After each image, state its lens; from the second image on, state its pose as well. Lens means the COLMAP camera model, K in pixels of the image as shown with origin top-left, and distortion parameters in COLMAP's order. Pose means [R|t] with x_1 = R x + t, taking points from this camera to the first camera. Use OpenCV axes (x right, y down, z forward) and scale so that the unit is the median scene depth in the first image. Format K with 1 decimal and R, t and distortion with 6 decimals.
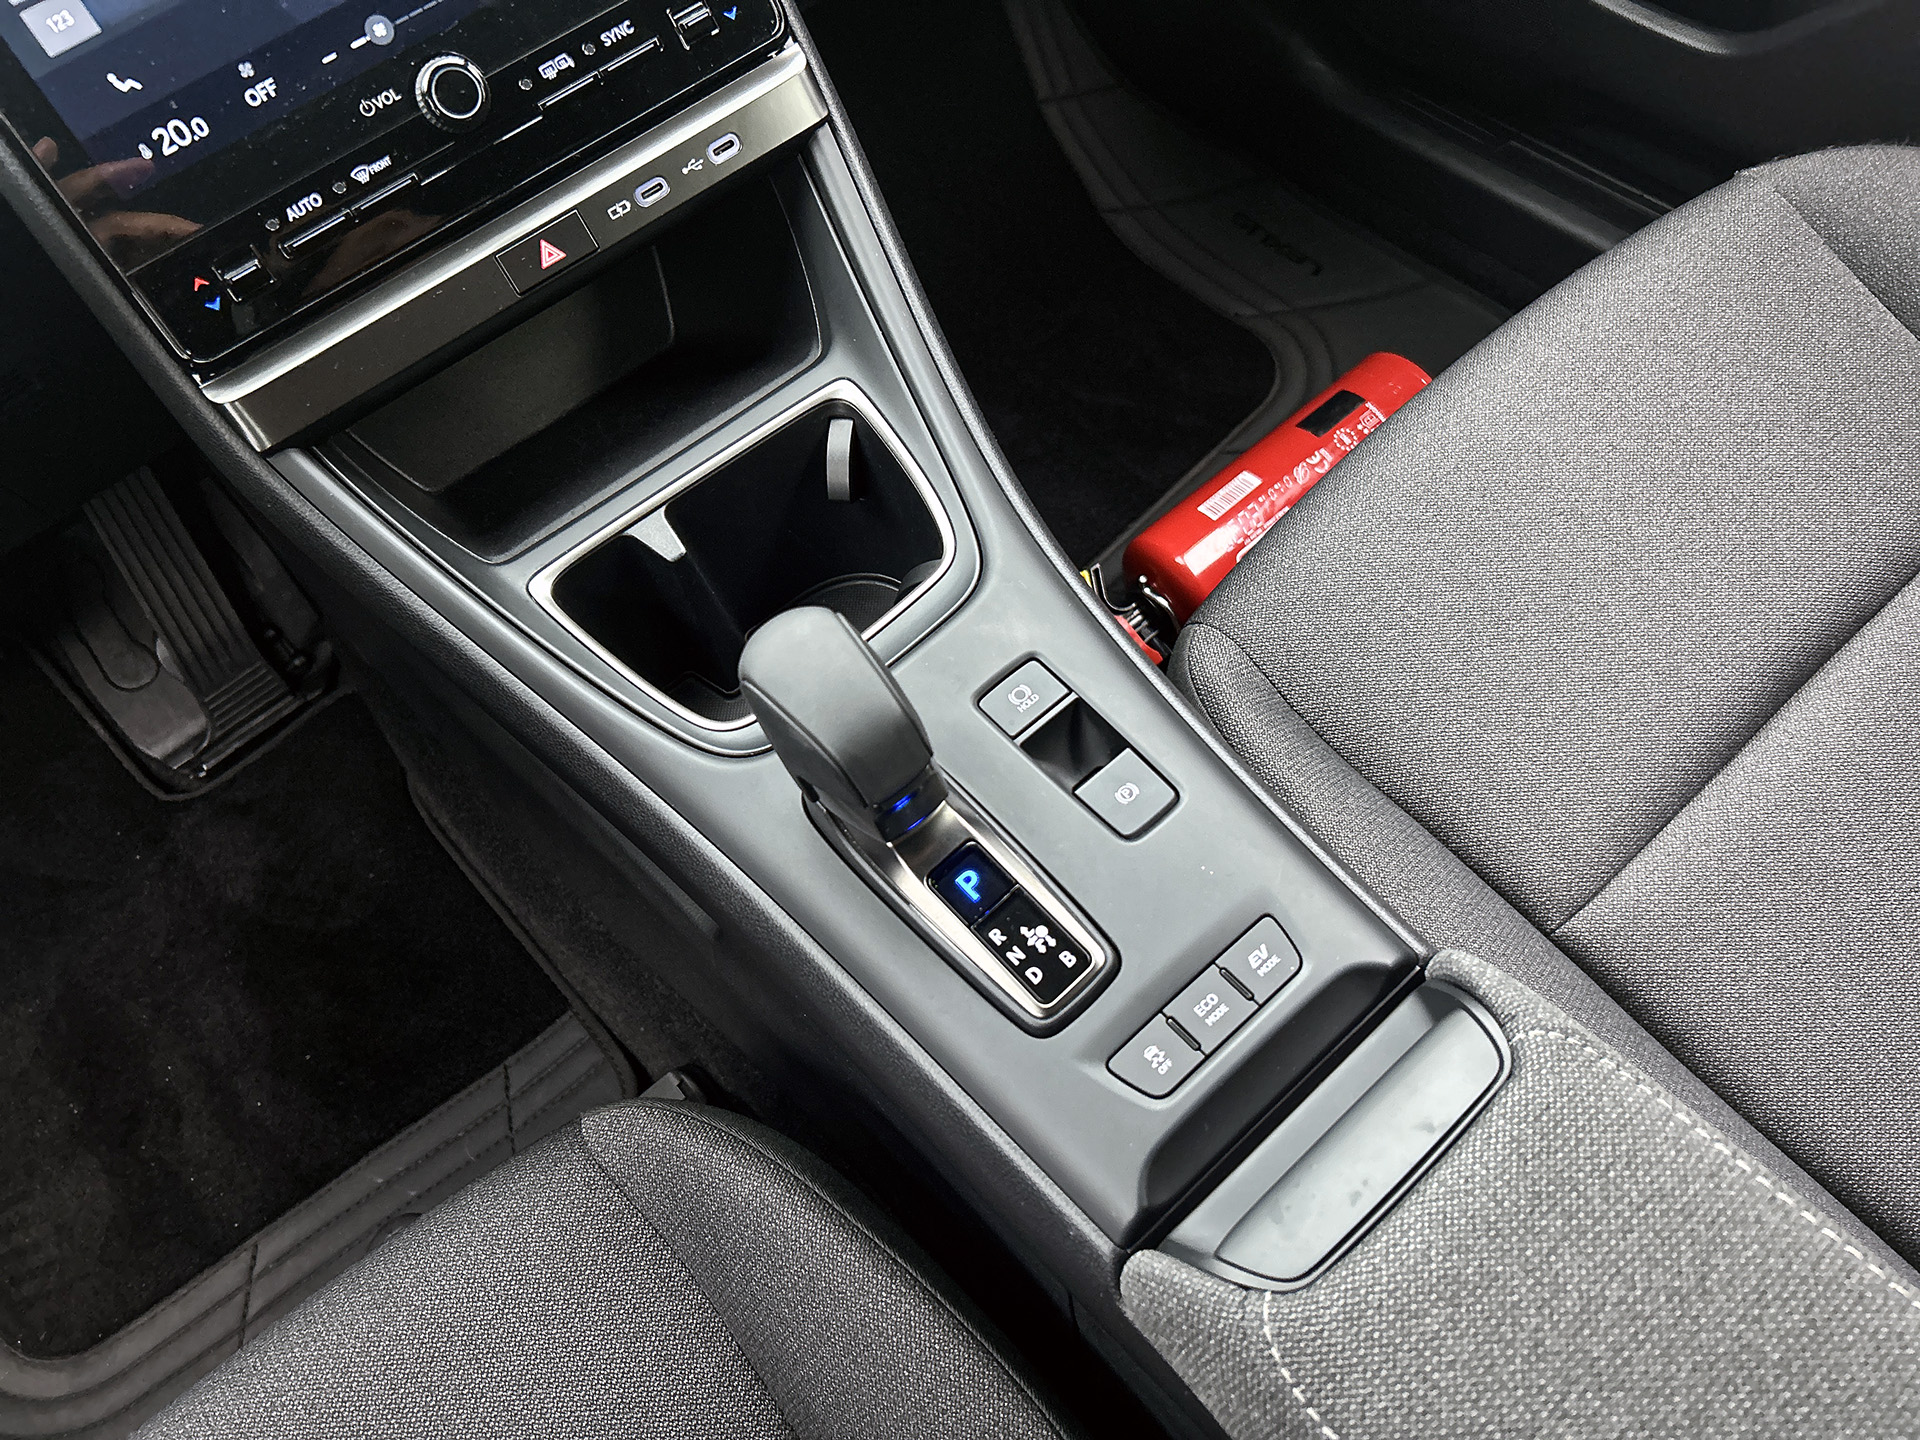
lens RADIAL K [[1470.7, 0, 960.0], [0, 1470.7, 720.0], [0, 0, 1]] dist [0.004177, -0.001825]
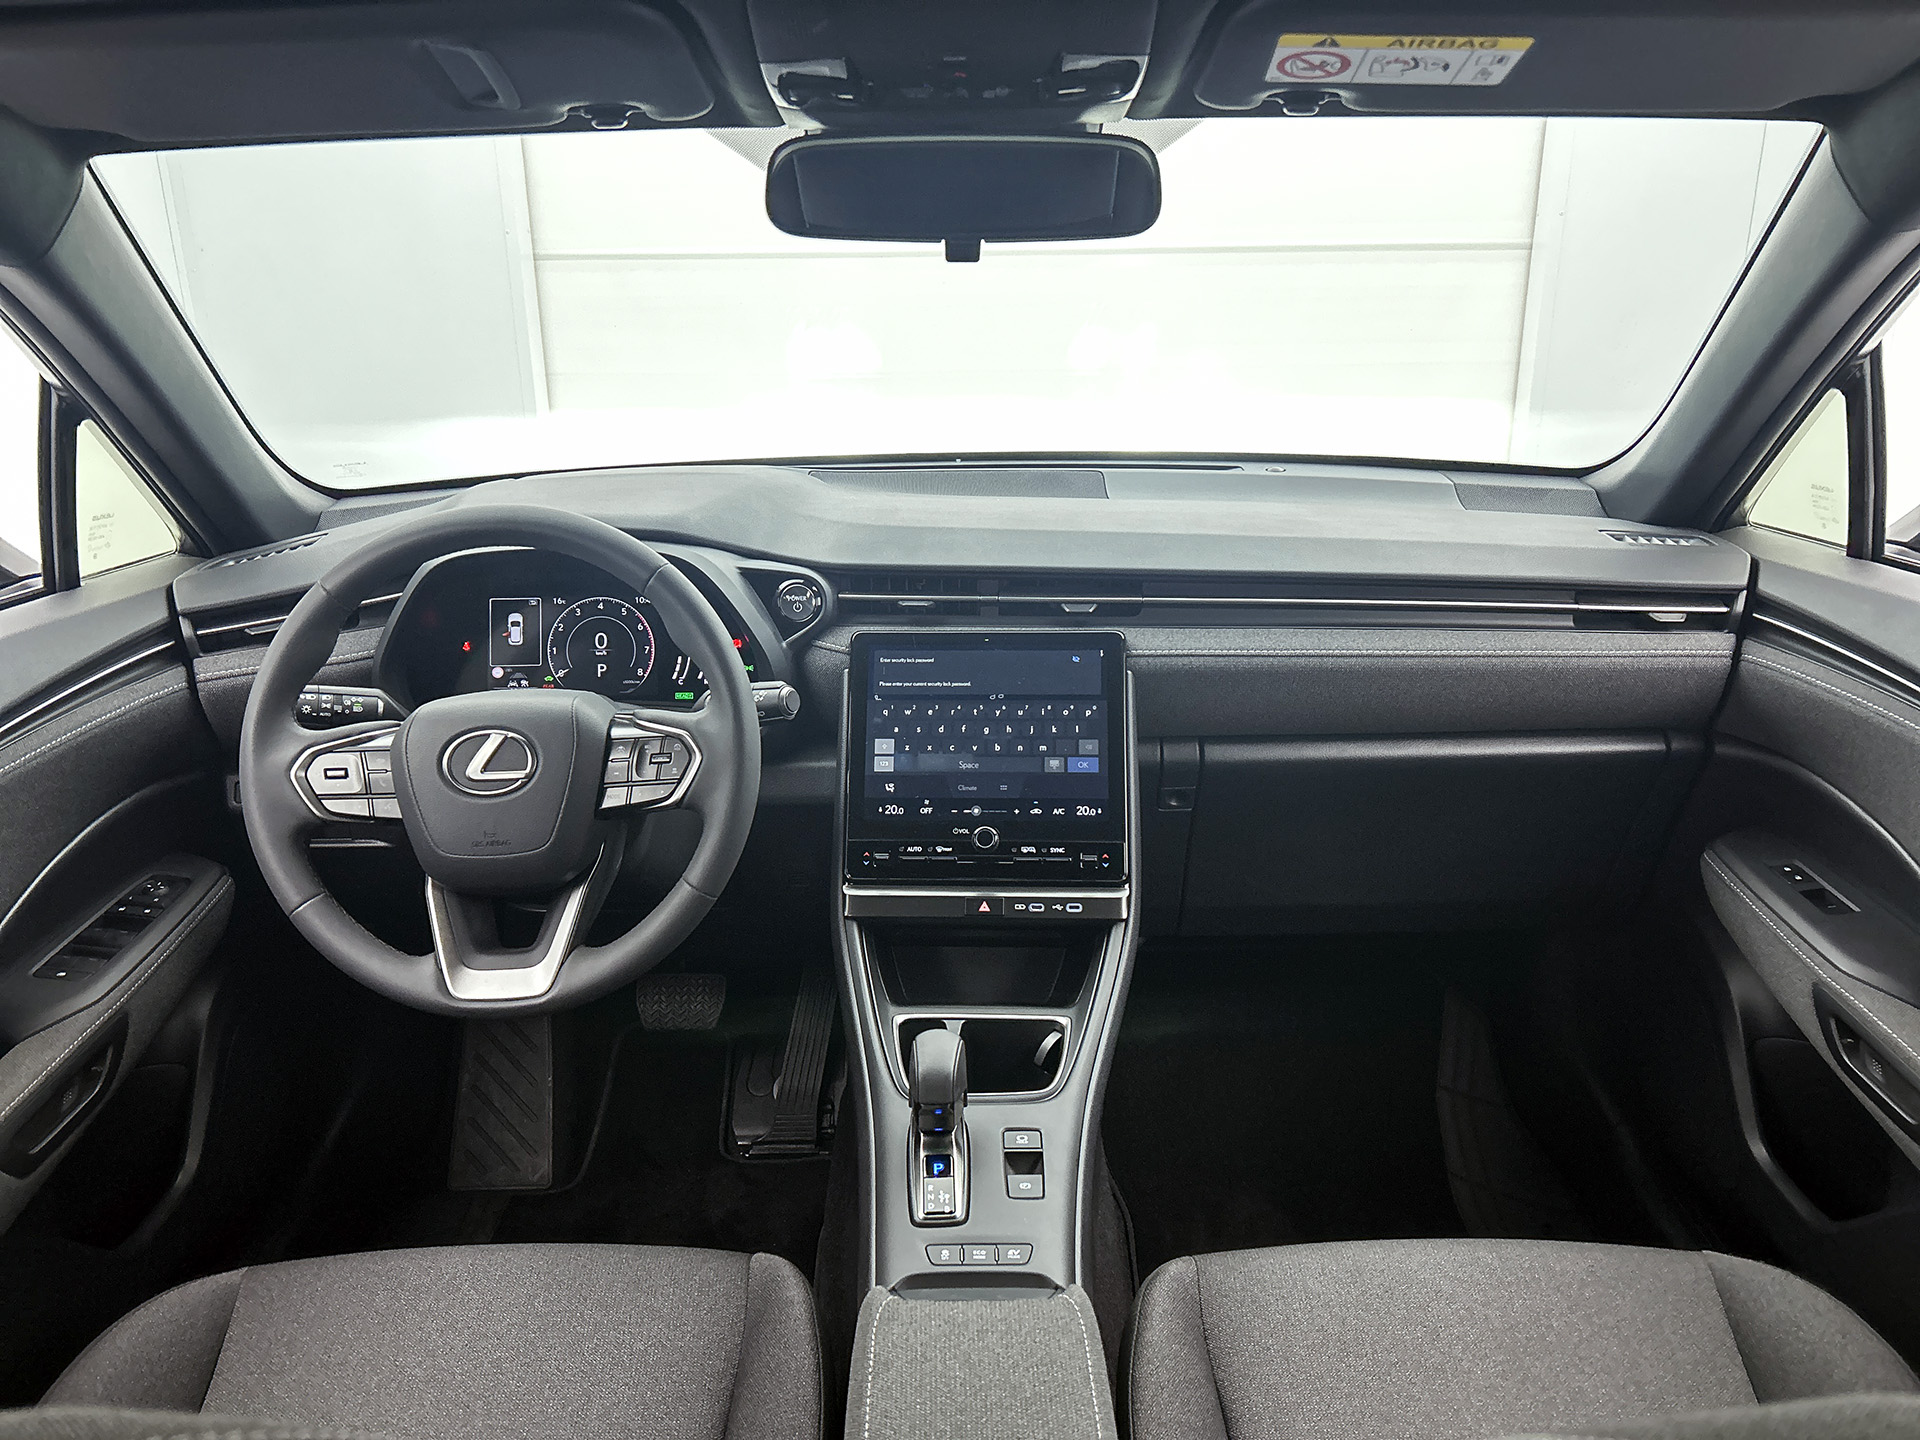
lens RADIAL K [[1456.0, 0, 960.0], [0, 1456.0, 720.0], [0, 0, 1]] dist [0.163174, -0.326622]
pose [[0.755682, 0.322146, -0.570234, 0.980778], [-0.596297, 0.698519, -0.395603, 0.450956], [0.270878, 0.638978, 0.719953, -0.954635]]
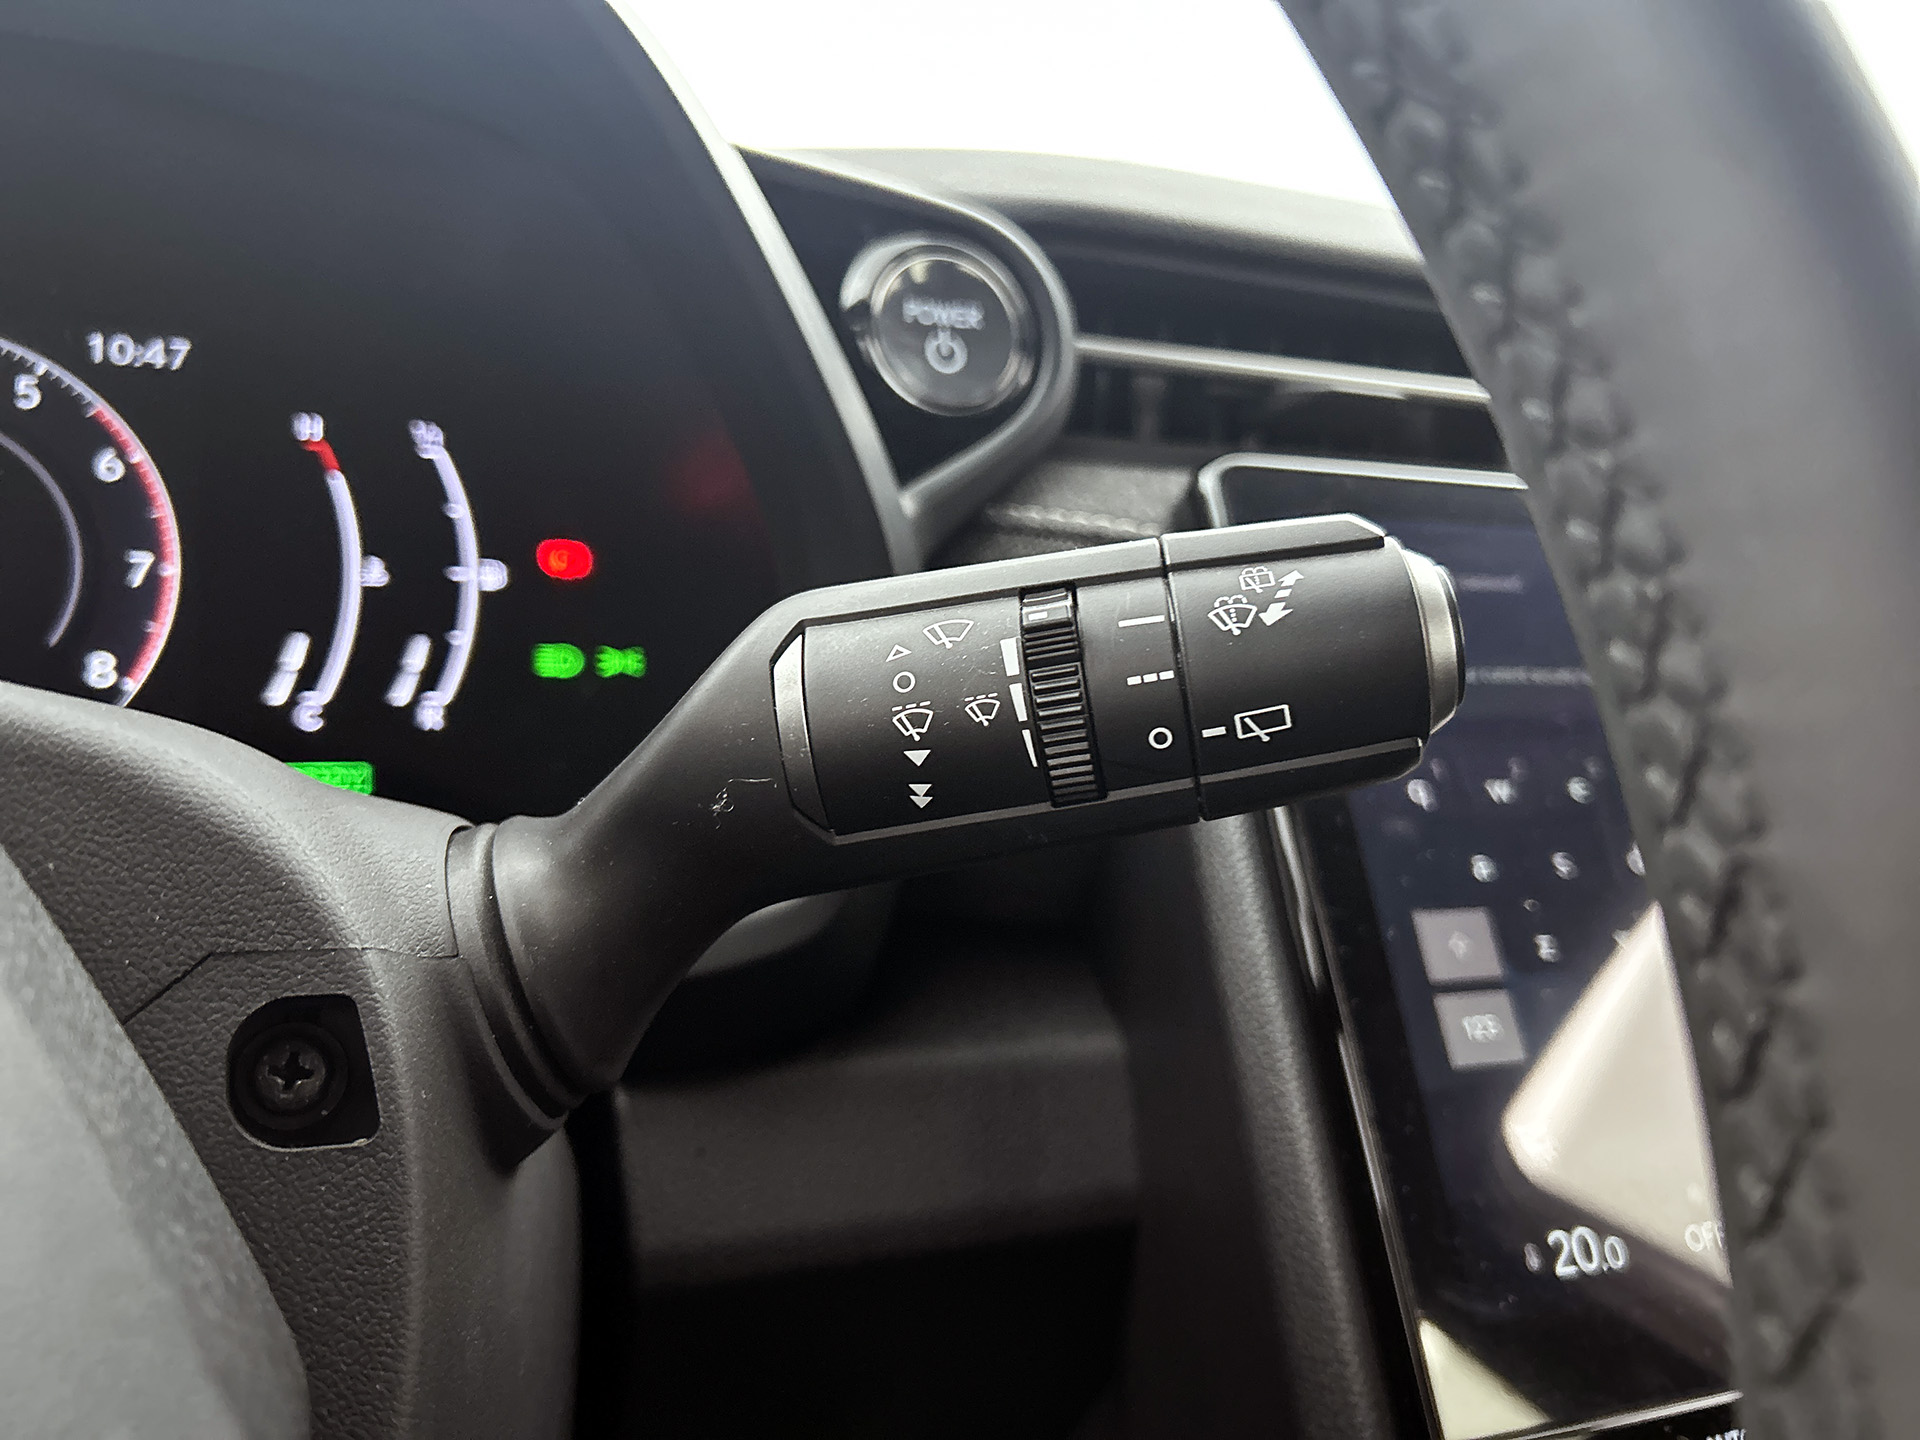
lens RADIAL K [[1565.7, 0, 982.7], [0, 1565.7, 713.5], [0, 0, 1]] dist [-0.014447, -0.007820]
pose [[0.936800, 0.233351, -0.260679, -0.589146], [-0.349852, 0.617989, -0.704055, -0.023708], [-0.003195, 0.750758, 0.660570, 0.419341]]
